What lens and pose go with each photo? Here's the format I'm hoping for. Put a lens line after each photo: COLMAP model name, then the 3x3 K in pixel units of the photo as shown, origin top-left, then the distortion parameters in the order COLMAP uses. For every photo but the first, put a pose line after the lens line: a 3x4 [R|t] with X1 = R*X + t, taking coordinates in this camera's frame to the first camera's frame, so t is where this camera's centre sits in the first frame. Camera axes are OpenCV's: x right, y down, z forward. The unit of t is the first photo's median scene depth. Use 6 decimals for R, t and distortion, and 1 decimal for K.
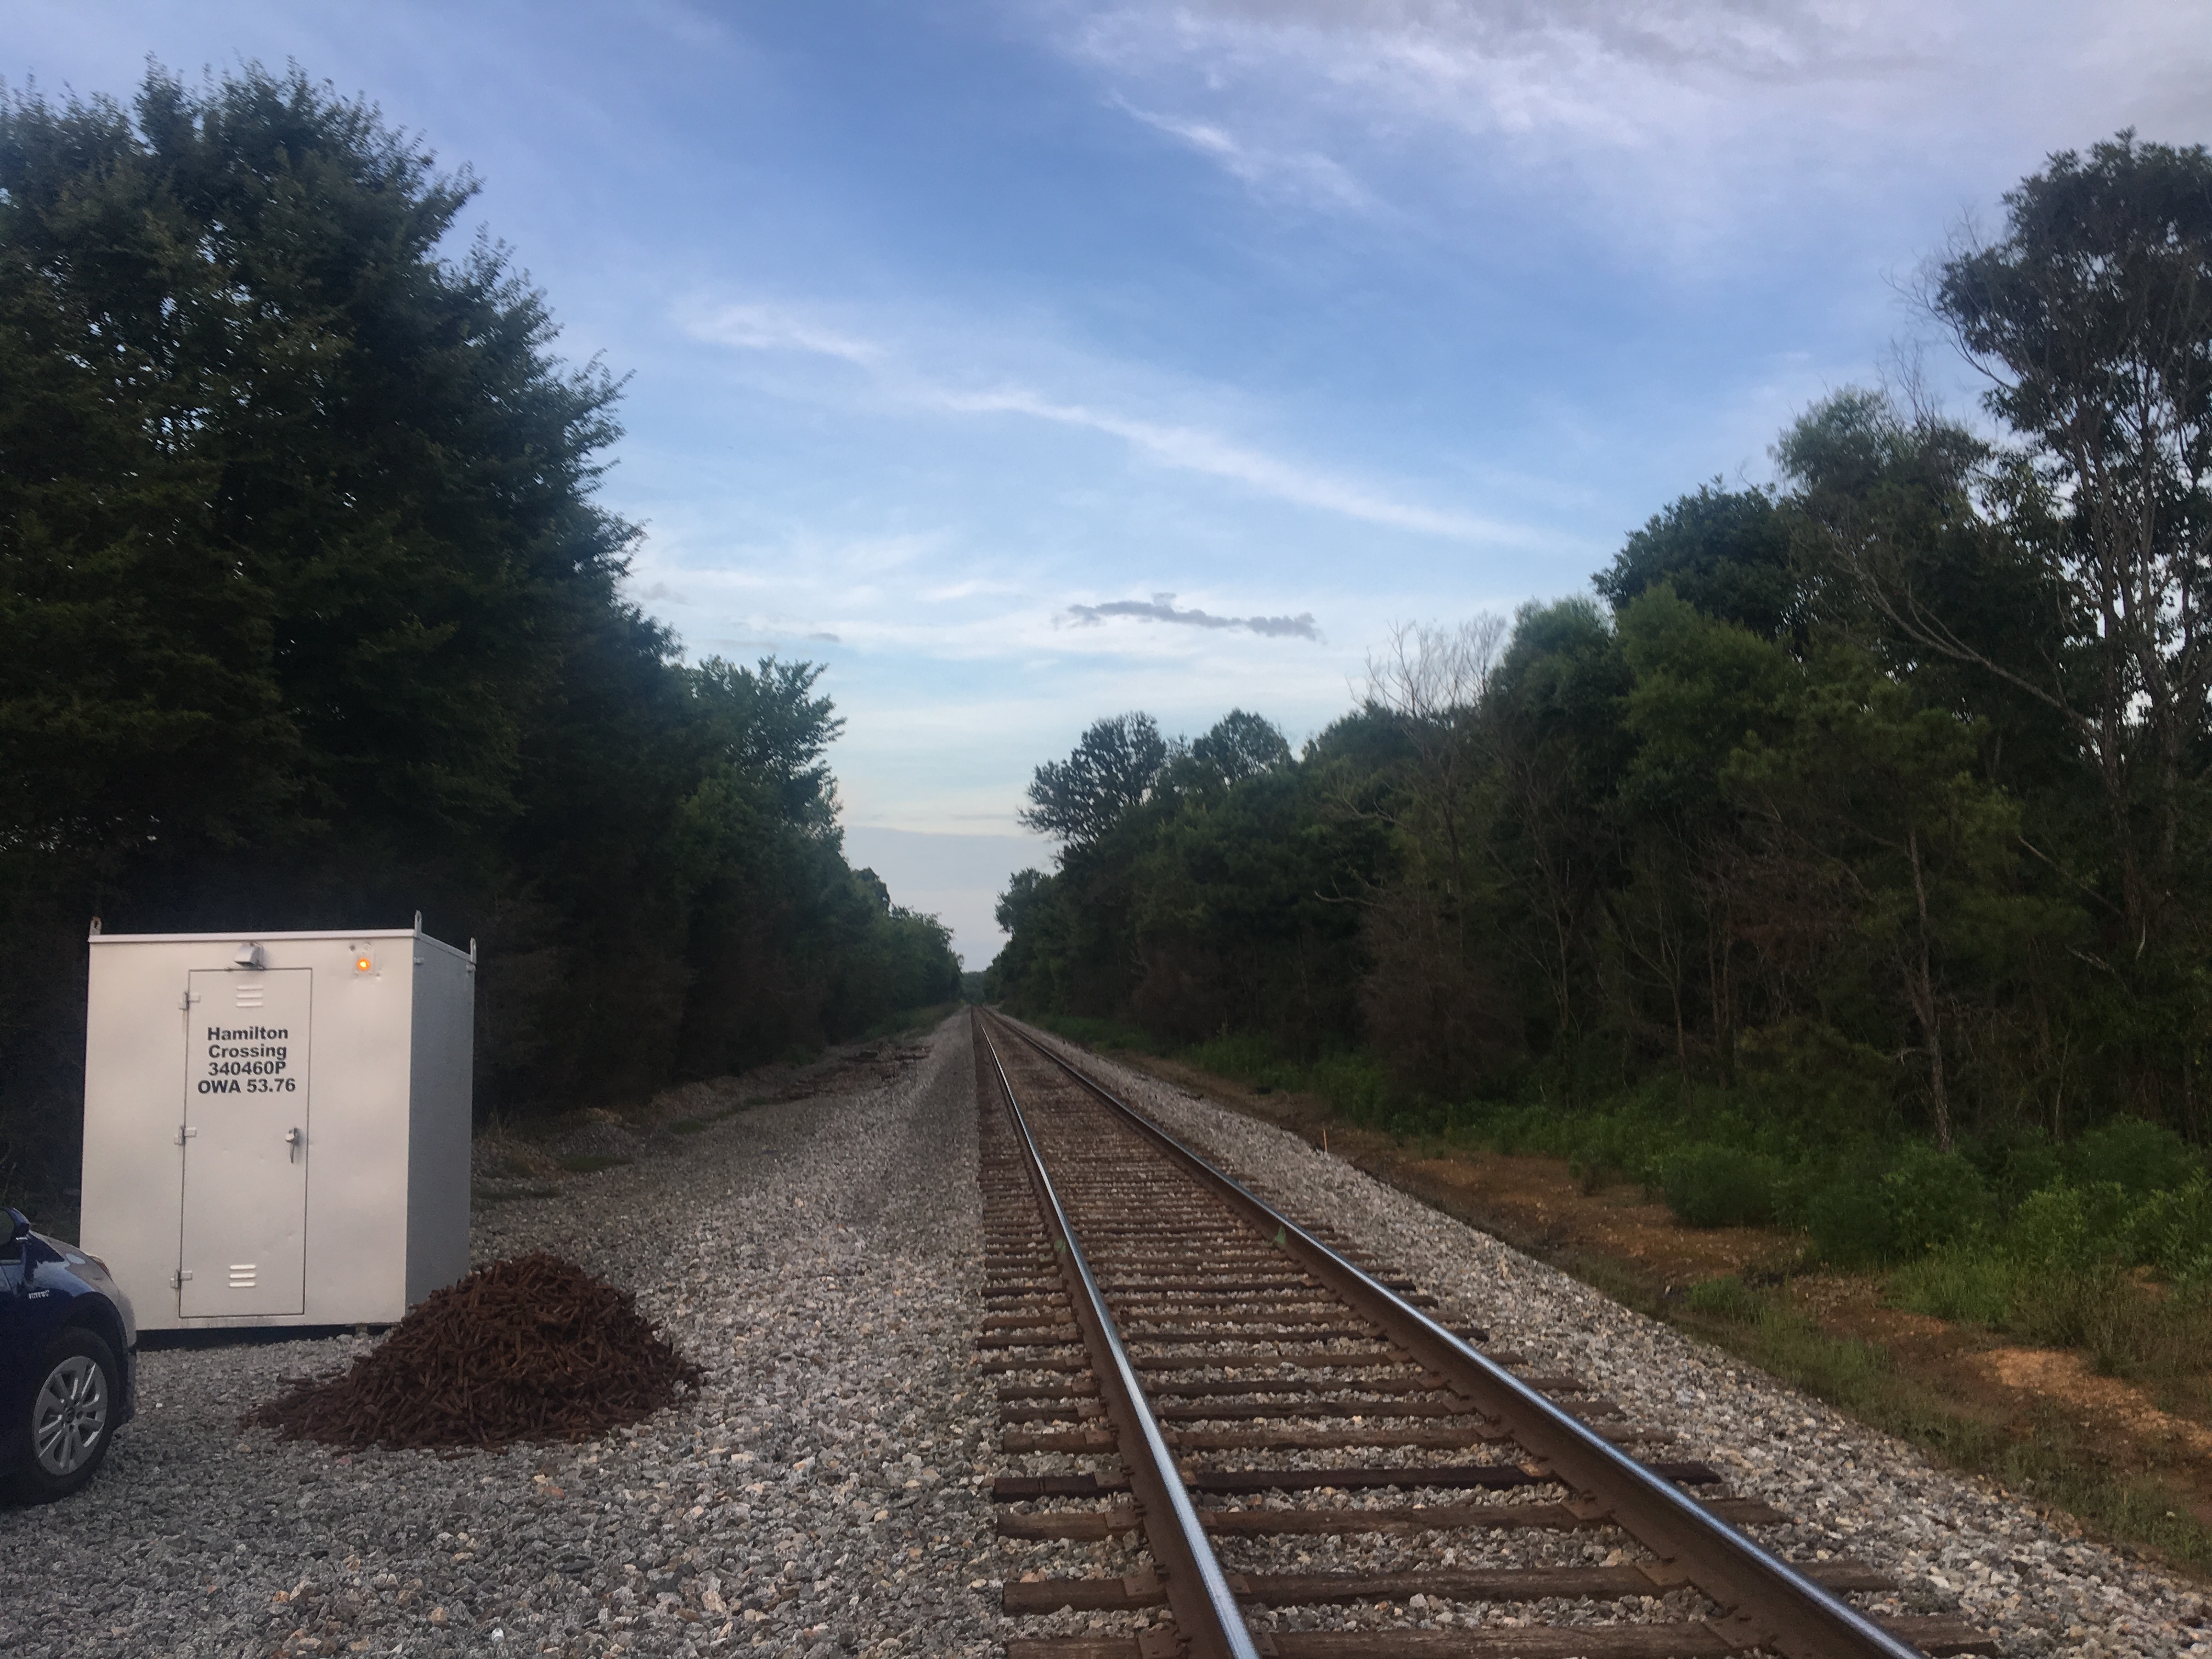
lens RADIAL K [[1863.3, 0, 1099.7], [0, 1863.3, 835.2], [0, 0, 1]] dist [0.080757, -0.129305]
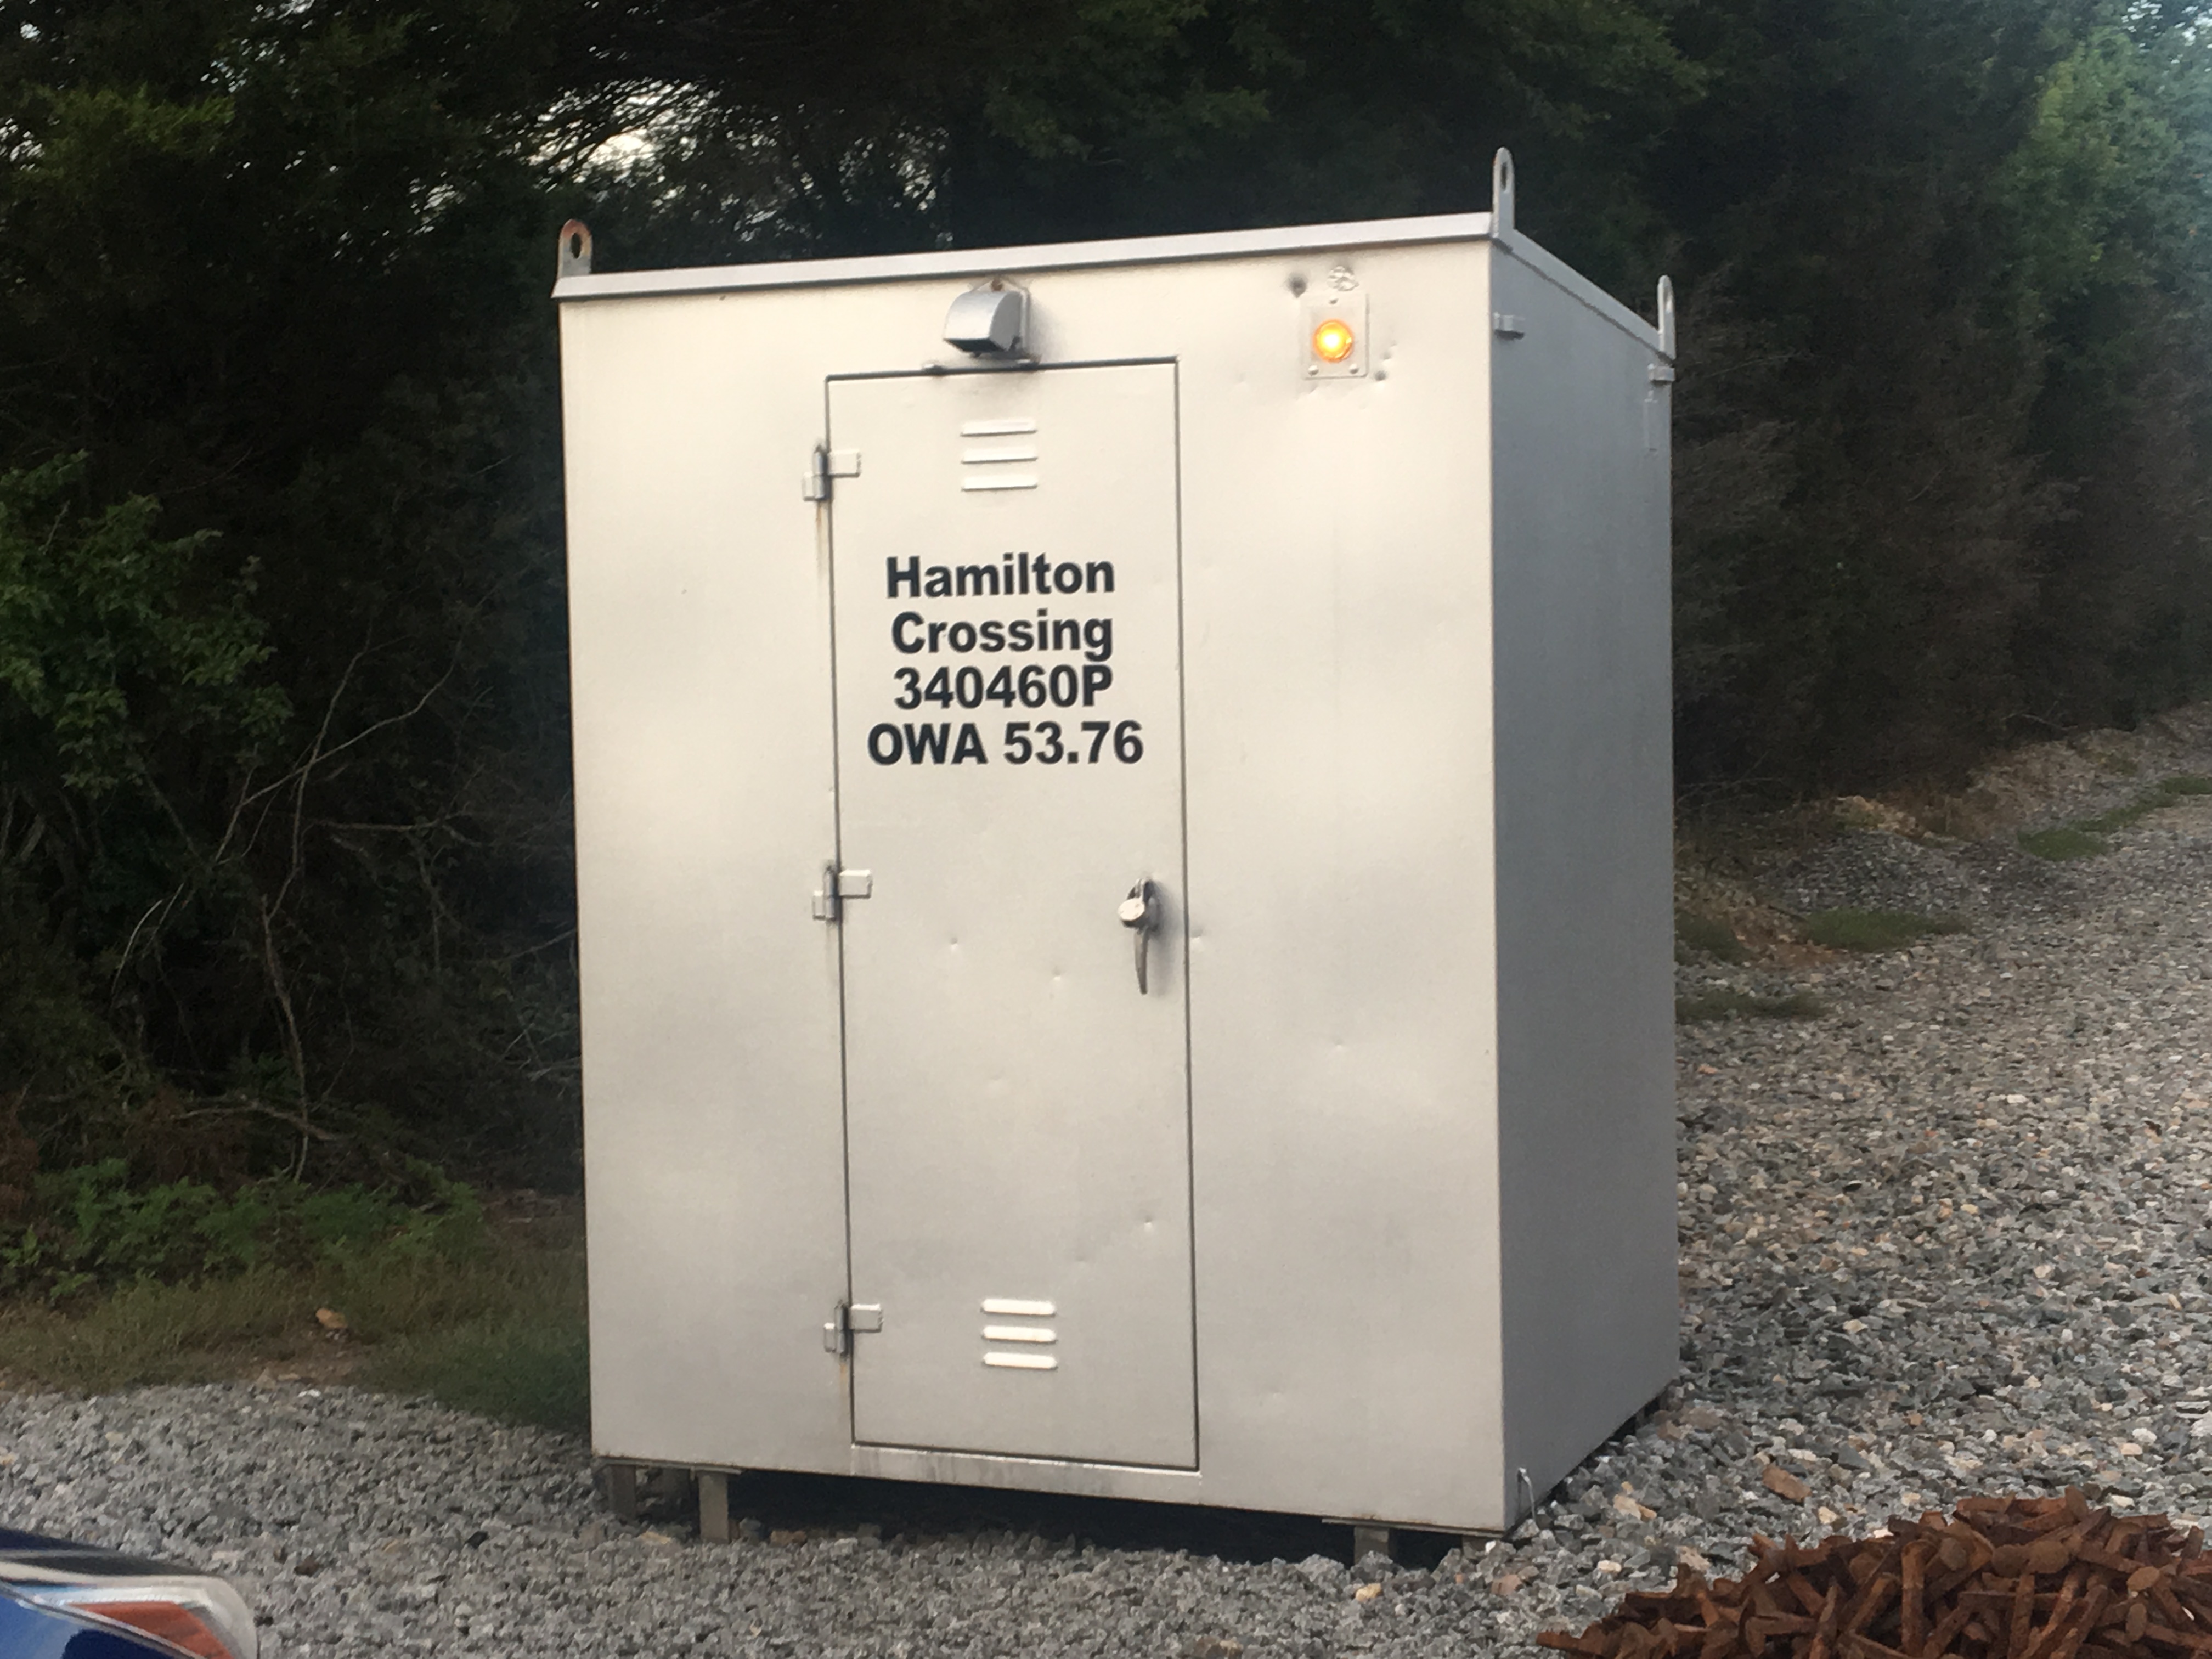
lens RADIAL K [[3546.0, 0, 1107.2], [0, 3546.0, 831.4], [0, 0, 1]] dist [-0.005667, -0.152166]
pose [[0.902055, 0.024380, -0.430931, -0.092805], [0.043583, 0.988155, 0.147138, 0.031269], [0.429414, -0.151508, 0.890308, 0.243930]]
